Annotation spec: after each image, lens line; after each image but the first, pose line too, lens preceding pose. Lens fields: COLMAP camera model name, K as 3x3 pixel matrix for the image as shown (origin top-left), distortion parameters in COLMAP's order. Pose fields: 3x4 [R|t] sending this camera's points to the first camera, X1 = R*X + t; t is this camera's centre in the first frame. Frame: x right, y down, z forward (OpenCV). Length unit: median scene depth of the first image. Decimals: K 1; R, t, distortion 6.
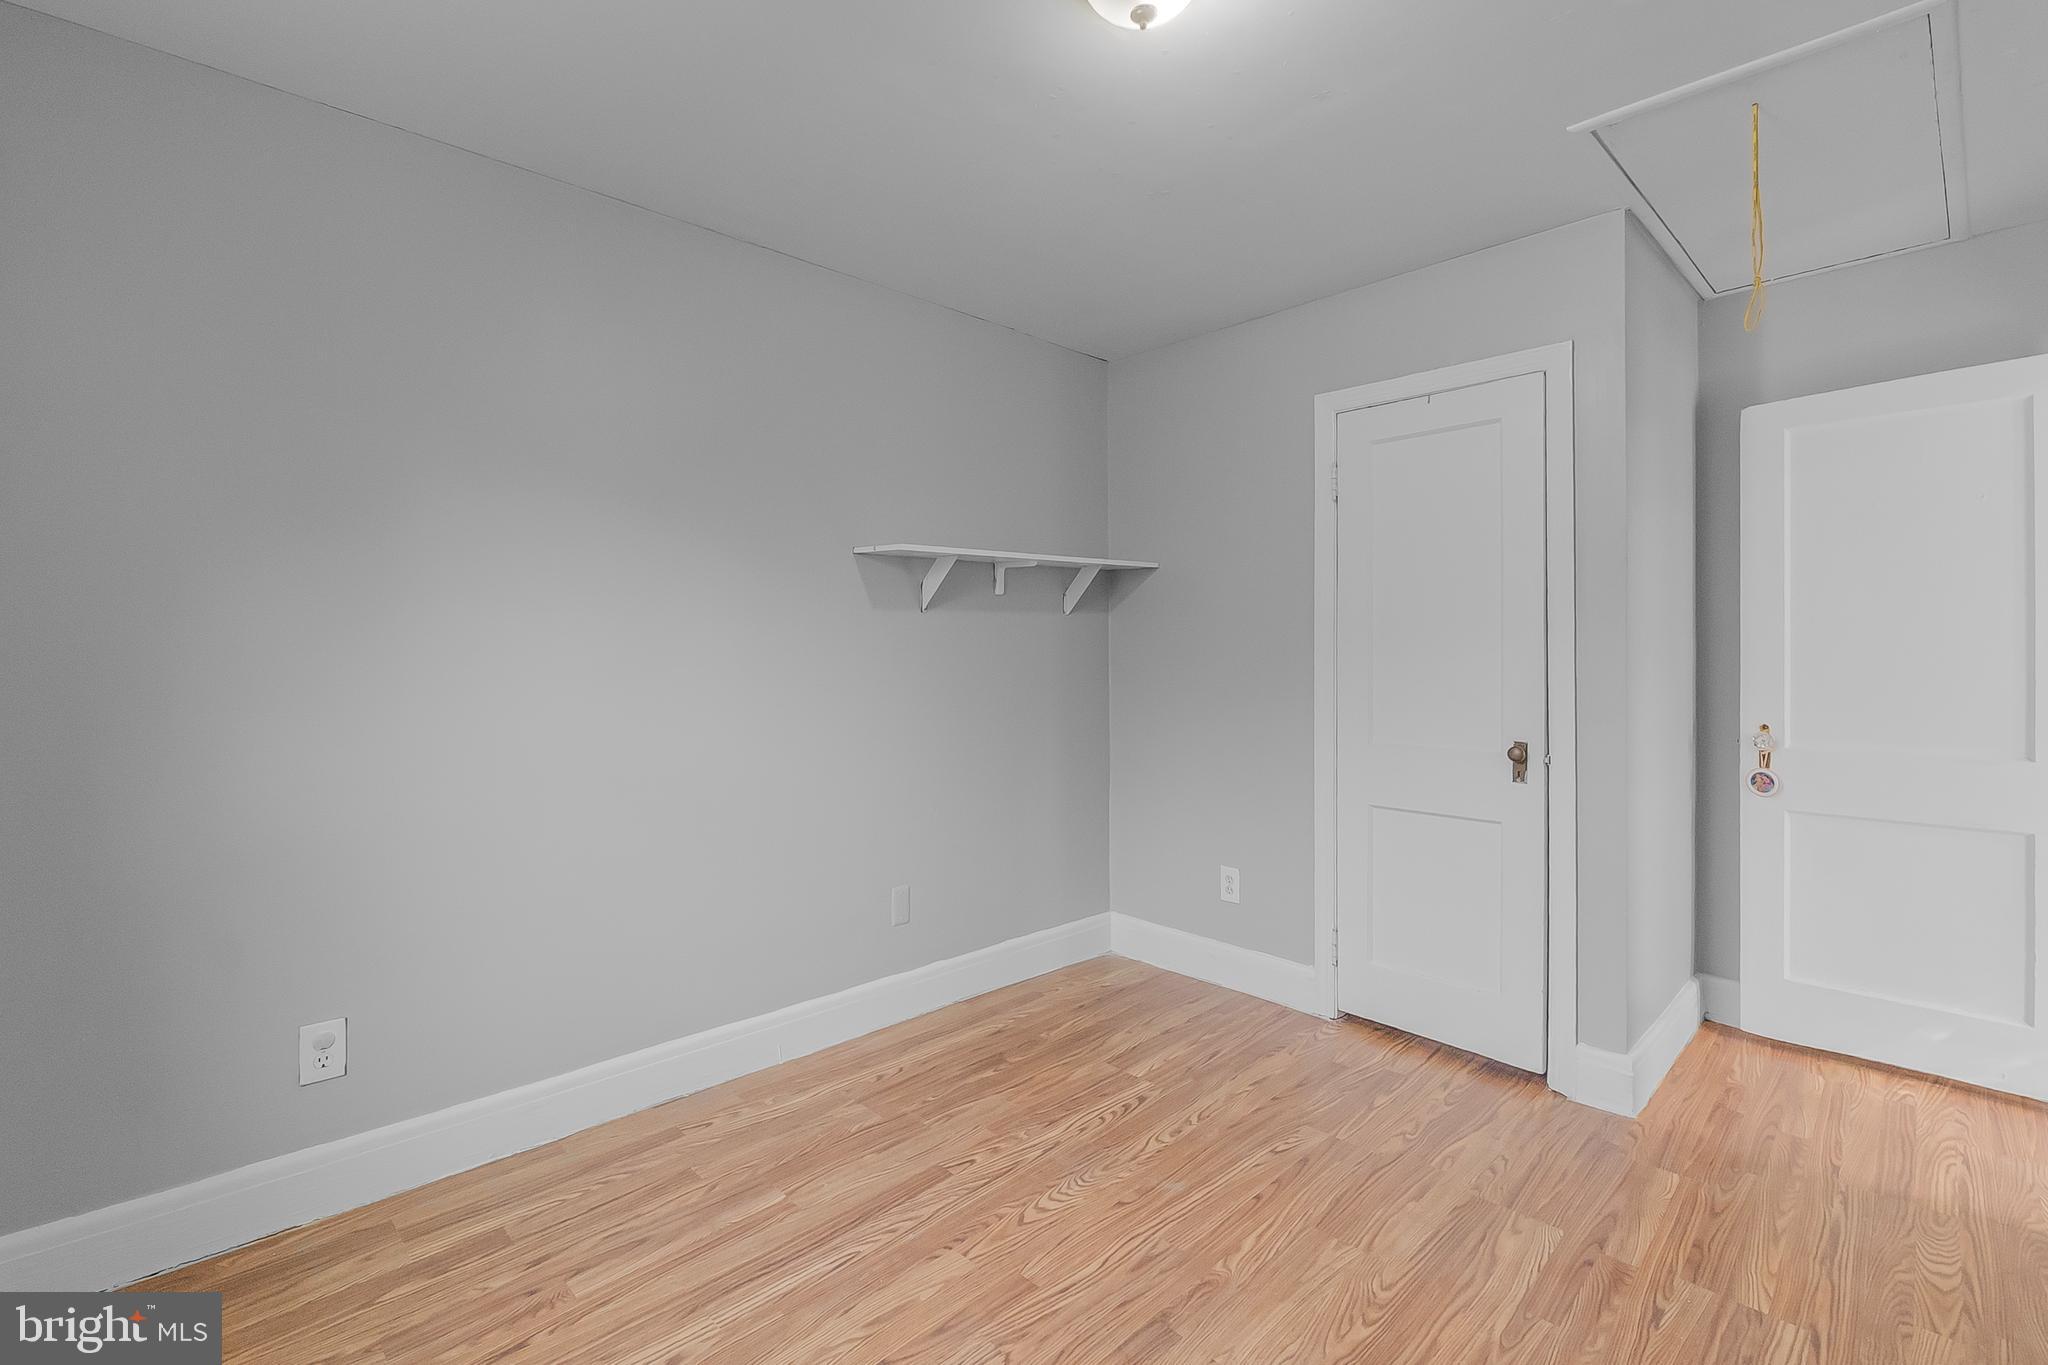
lens RADIAL K [[866.6, 0, 1032.1], [0, 866.6, 650.2], [0, 0, 1]] dist [0.001260, 0.000232]
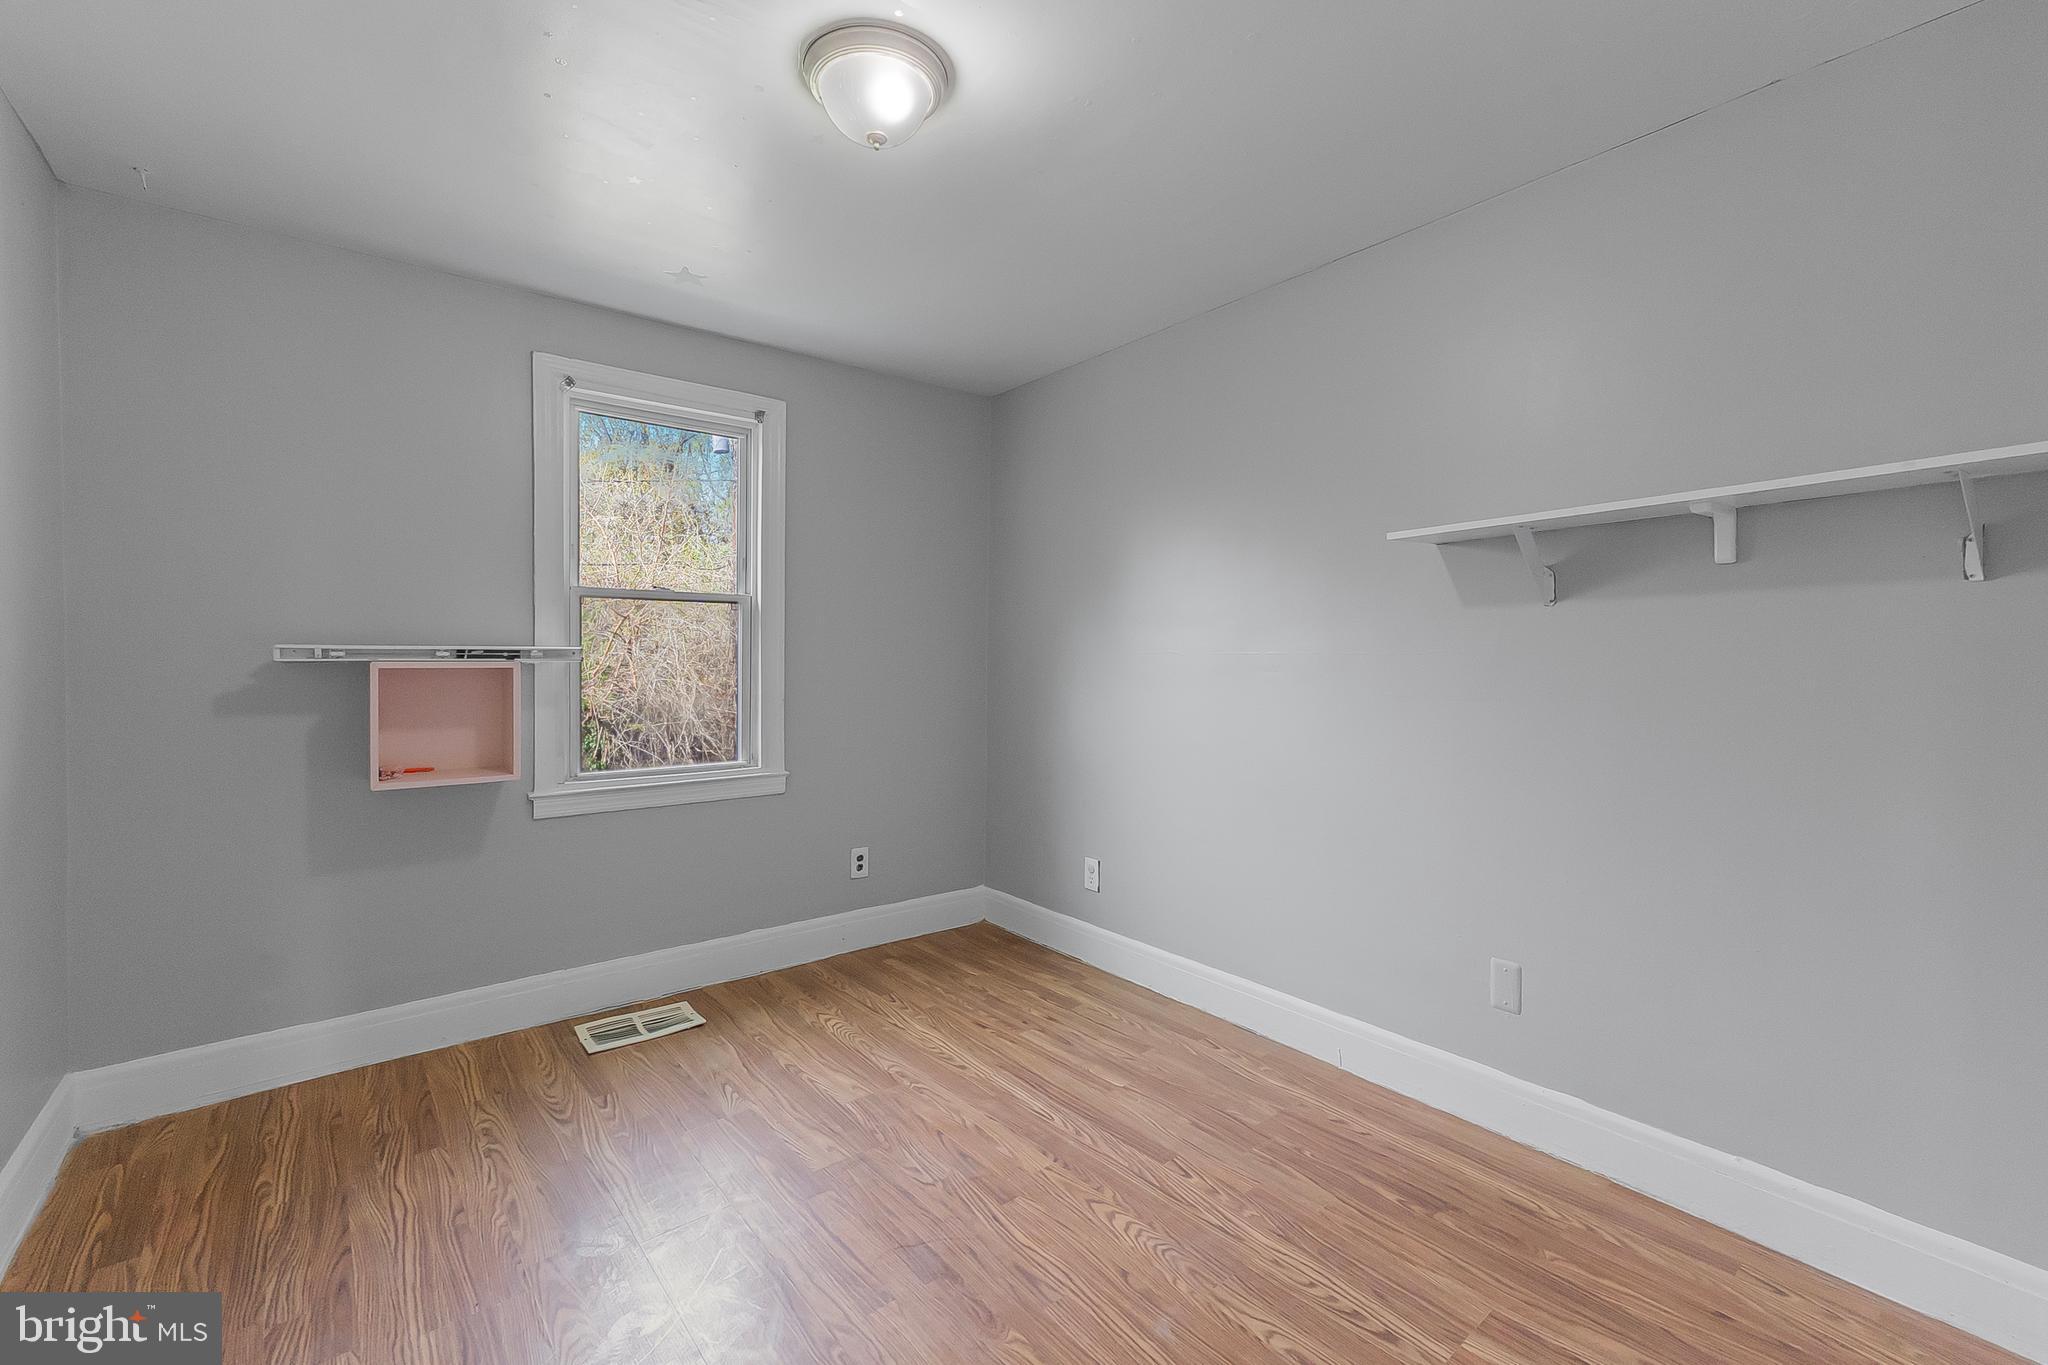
lens RADIAL K [[866.6, 0, 1032.1], [0, 866.6, 650.2], [0, 0, 1]] dist [0.001260, 0.000232]
pose [[-0.075331, -0.014205, -0.997057, 0.956498], [-0.000507, 0.999899, -0.014207, 0.007269], [0.997158, -0.000564, -0.075330, 0.920866]]
